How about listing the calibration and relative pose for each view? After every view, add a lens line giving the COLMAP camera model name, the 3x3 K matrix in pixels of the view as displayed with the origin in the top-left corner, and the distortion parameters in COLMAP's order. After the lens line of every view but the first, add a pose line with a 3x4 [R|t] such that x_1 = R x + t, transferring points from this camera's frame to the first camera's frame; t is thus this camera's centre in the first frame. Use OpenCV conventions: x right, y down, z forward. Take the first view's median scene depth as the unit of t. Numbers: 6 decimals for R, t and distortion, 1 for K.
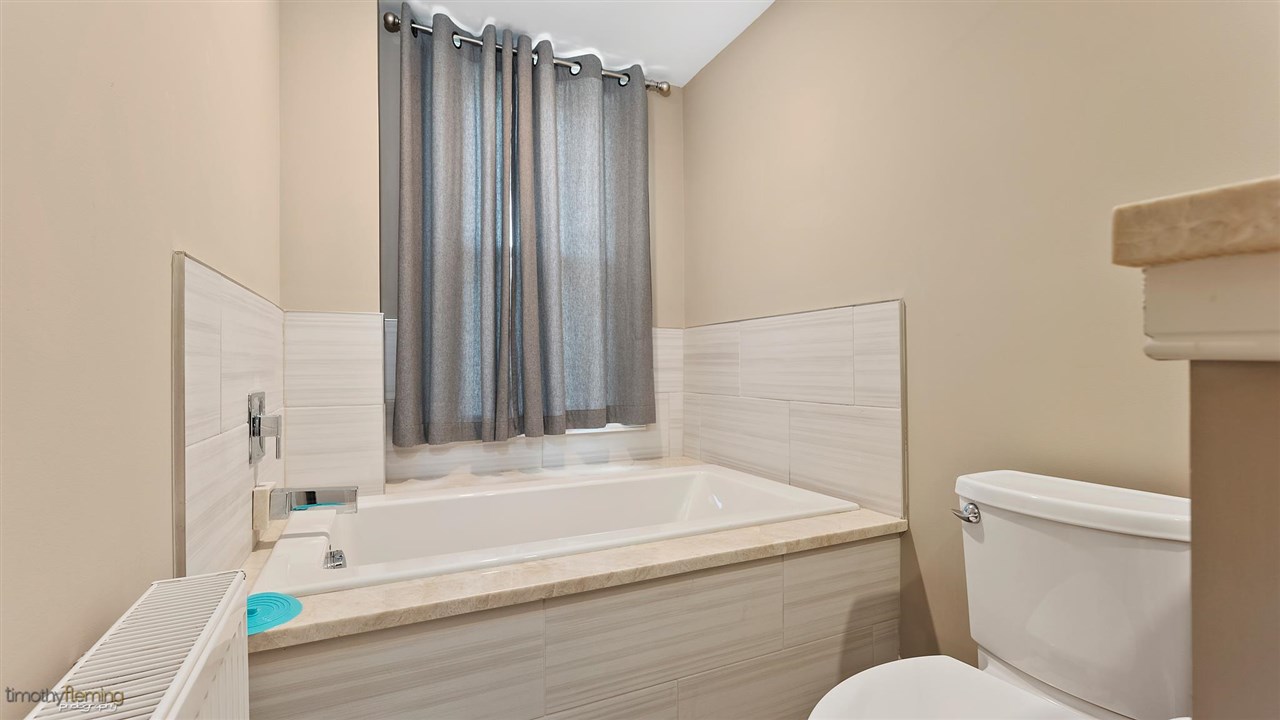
lens RADIAL K [[559.9, 0, 640.0], [0, 559.9, 360.0], [0, 0, 1]] dist [0.000669, 0.000143]
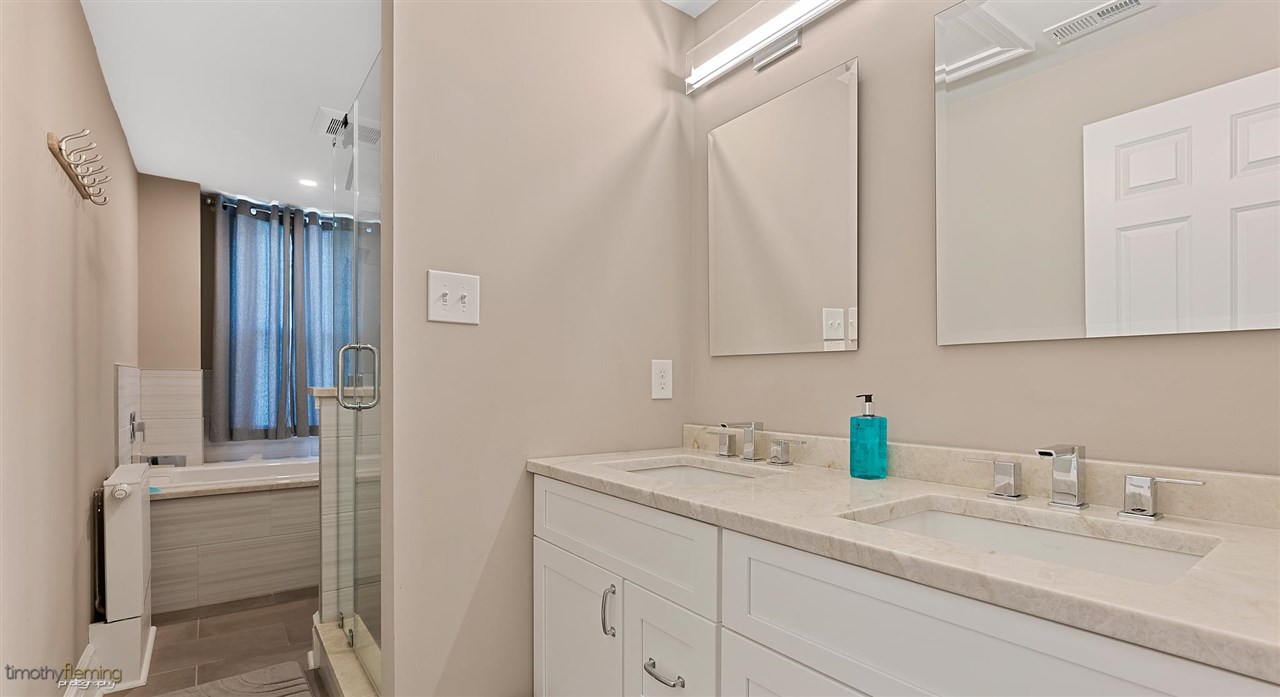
lens RADIAL K [[577.9, 0, 679.7], [0, 577.9, 388.3], [0, 0, 1]] dist [-0.000732, -0.000177]
pose [[0.970277, 0.012007, 0.241698, 0.526721], [-0.015221, 0.999819, 0.011436, -0.056766], [-0.241517, -0.014775, 0.970284, -1.062598]]
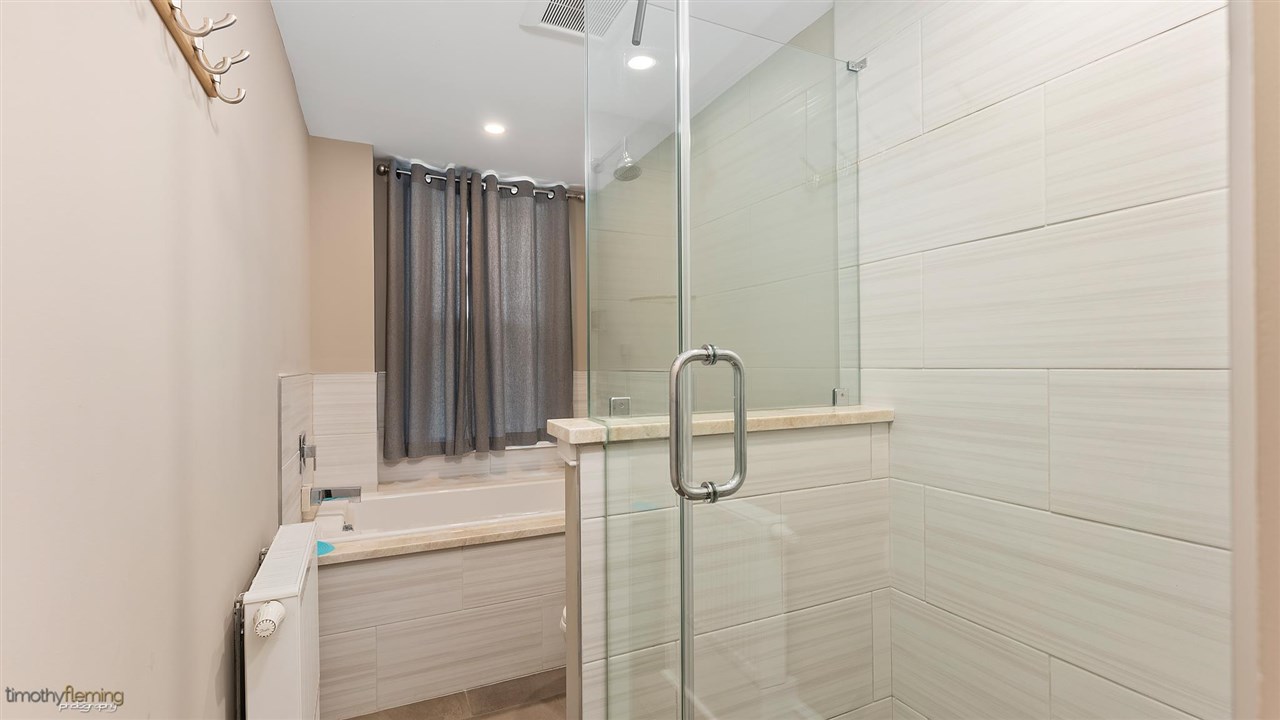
lens RADIAL K [[559.9, 0, 640.0], [0, 559.9, 360.0], [0, 0, 1]] dist [0.000669, 0.000143]
pose [[0.999981, 0.000471, 0.006191, 0.207240], [-0.000471, 1.000000, -0.000016, -0.099973], [-0.006191, 0.000013, 0.999981, -0.441203]]
